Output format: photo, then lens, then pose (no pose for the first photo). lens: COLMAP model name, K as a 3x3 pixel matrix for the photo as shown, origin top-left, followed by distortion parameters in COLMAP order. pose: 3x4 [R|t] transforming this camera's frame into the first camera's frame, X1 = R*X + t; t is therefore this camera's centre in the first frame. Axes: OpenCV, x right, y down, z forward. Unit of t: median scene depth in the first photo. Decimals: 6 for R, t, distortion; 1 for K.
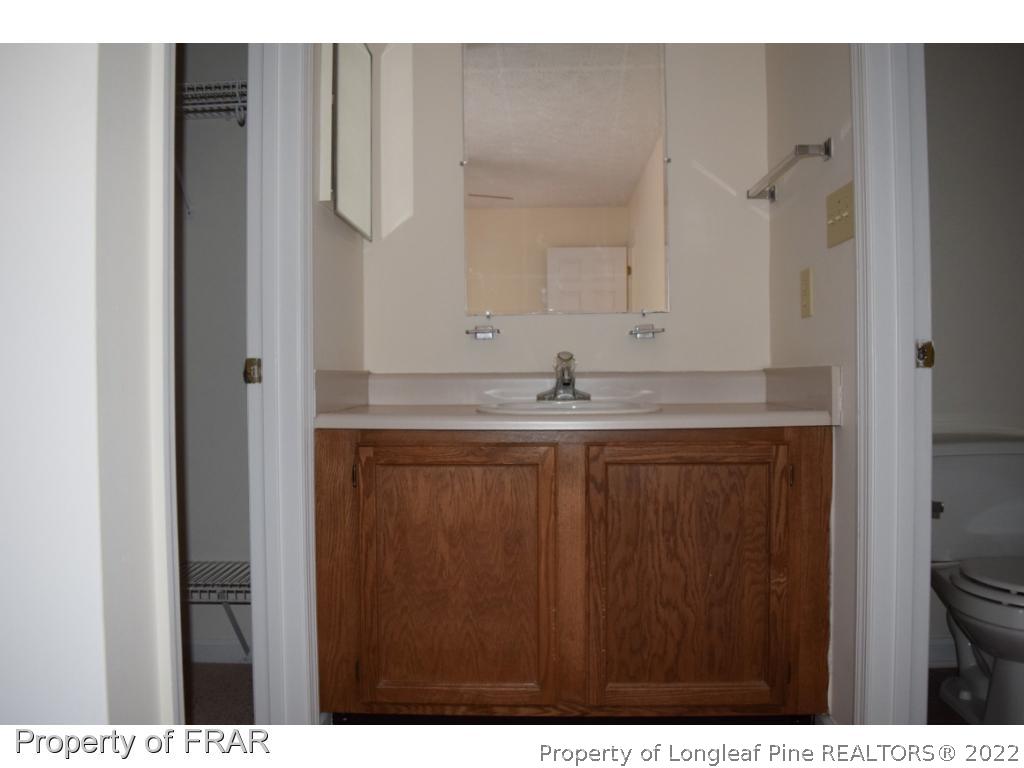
lens RADIAL K [[806.7, 0, 507.4], [0, 806.7, 391.5], [0, 0, 1]] dist [-0.079380, 0.001242]
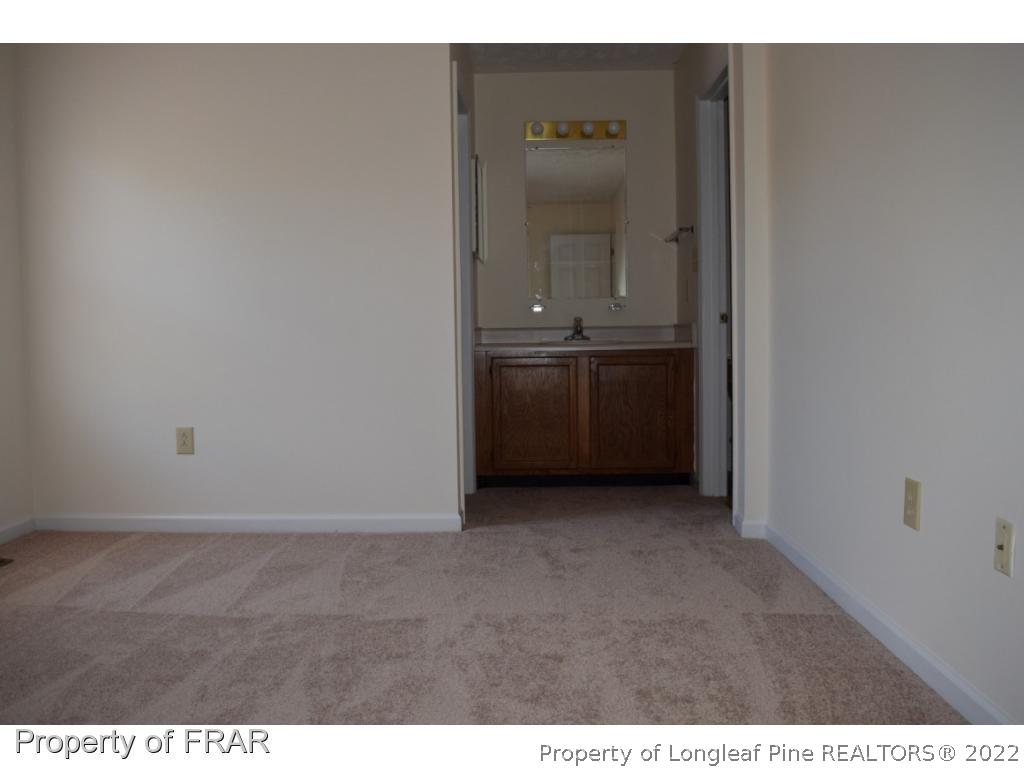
lens RADIAL K [[806.7, 0, 519.1], [0, 806.7, 384.6], [0, 0, 1]] dist [-0.079380, 0.001242]
pose [[0.999496, -0.009086, 0.030404, -0.177166], [0.007936, 0.999257, 0.037723, 0.055793], [-0.030724, -0.037463, 0.998826, -1.330666]]
